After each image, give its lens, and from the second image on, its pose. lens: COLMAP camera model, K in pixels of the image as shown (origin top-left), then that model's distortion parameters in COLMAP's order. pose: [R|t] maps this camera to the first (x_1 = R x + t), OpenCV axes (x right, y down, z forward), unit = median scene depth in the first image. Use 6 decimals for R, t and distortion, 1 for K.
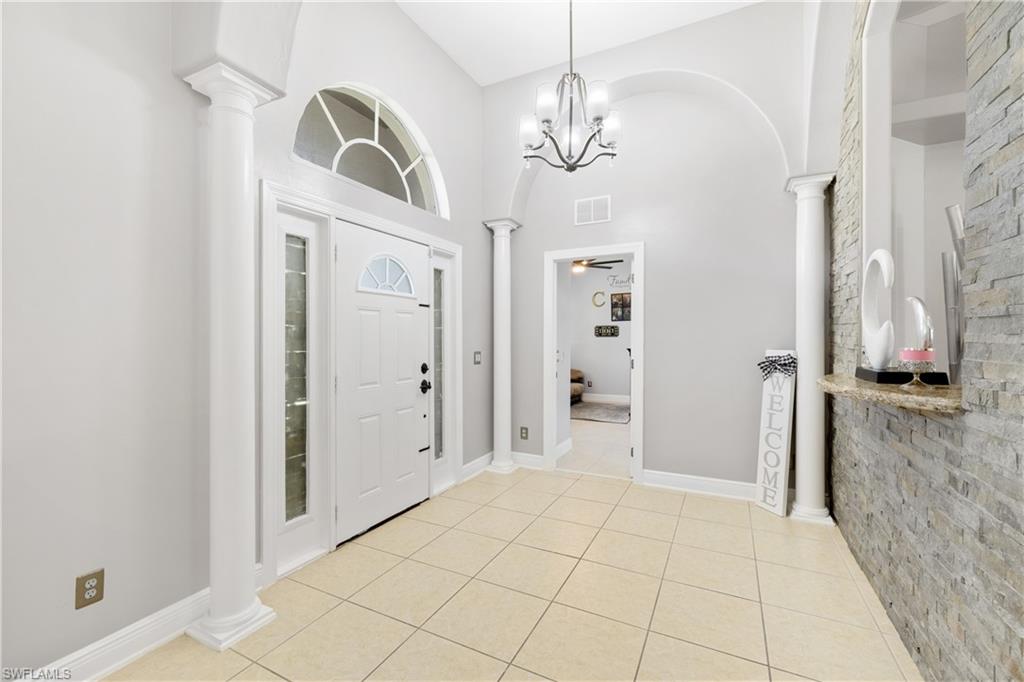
lens RADIAL K [[427.7, 0, 508.4], [0, 427.7, 340.9], [0, 0, 1]] dist [-0.002802, 0.000301]
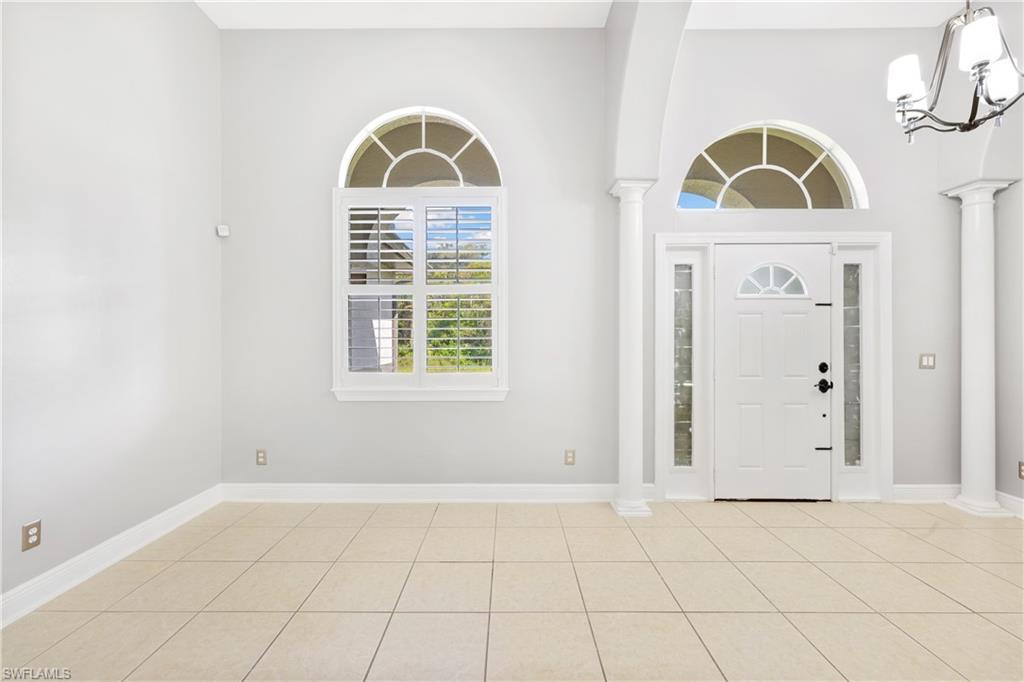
lens RADIAL K [[427.7, 0, 509.3], [0, 427.7, 341.3], [0, 0, 1]] dist [-0.002802, 0.000301]
pose [[0.460335, 0.005239, -0.887730, 0.395055], [-0.005092, 0.999982, 0.003261, 0.003987], [0.887731, 0.003019, 0.460353, -0.122765]]
